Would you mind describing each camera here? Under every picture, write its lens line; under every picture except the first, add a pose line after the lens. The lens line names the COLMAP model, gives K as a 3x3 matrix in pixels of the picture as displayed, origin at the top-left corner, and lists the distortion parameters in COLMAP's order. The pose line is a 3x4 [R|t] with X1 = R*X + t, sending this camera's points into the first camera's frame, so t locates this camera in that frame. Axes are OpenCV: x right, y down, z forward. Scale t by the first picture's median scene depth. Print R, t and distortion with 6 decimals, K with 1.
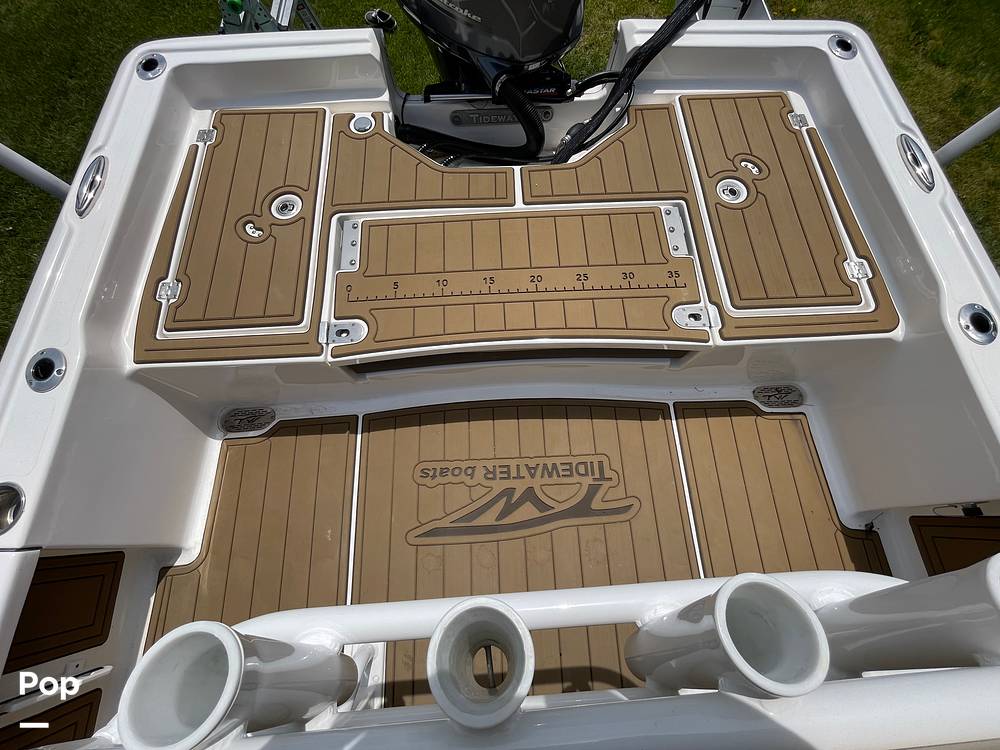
lens RADIAL K [[407.8, 0, 500.0], [0, 407.8, 375.0], [0, 0, 1]] dist [-0.001168, -0.000366]
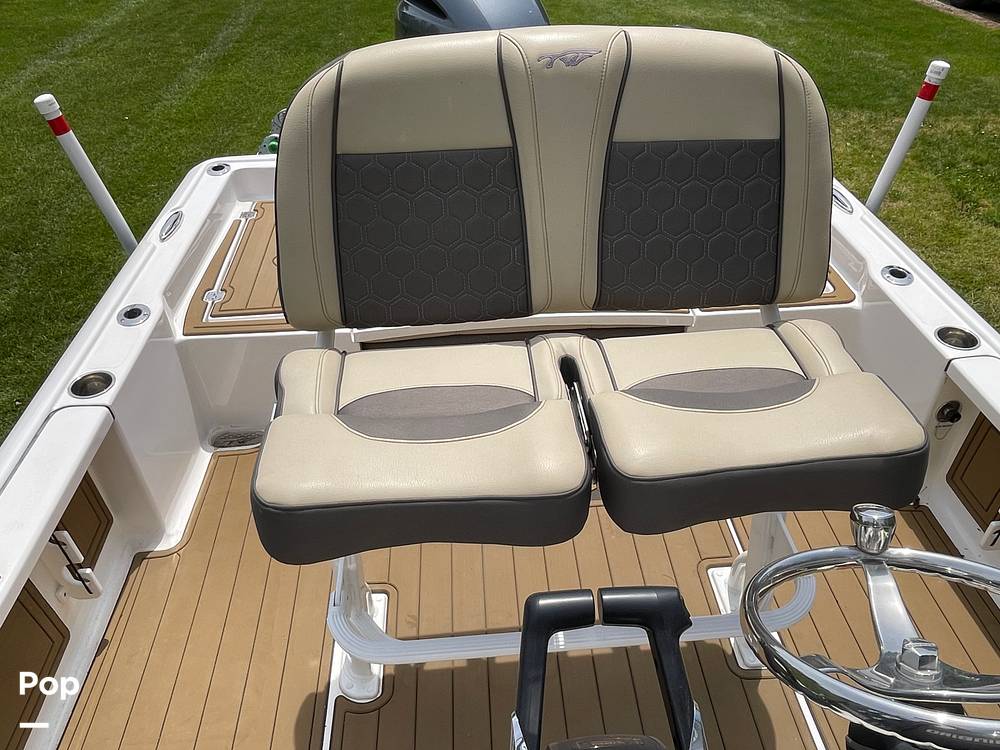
lens RADIAL K [[765.3, 0, 505.6], [0, 765.3, 377.0], [0, 0, 1]] dist [-0.003190, 0.000944]
pose [[0.999559, -0.027276, 0.011729, -0.027368], [0.029271, 0.839108, -0.543176, 1.041322], [0.004973, 0.543280, 0.839537, -0.595679]]
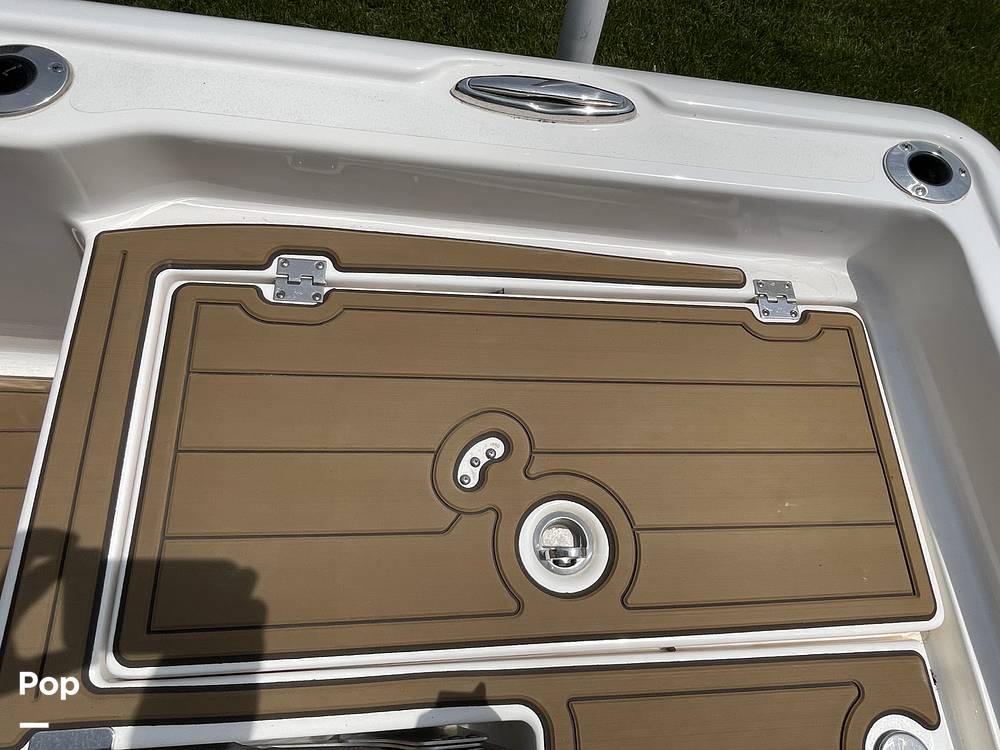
lens RADIAL K [[651.2, 0, 500.0], [0, 651.2, 375.0], [0, 0, 1]] dist [0.002098, -0.002653]
pose [[-0.009077, 0.919440, -0.393126, -0.428594], [-0.985392, 0.058636, 0.159888, -0.441048], [0.170058, 0.388835, 0.905476, 0.443181]]
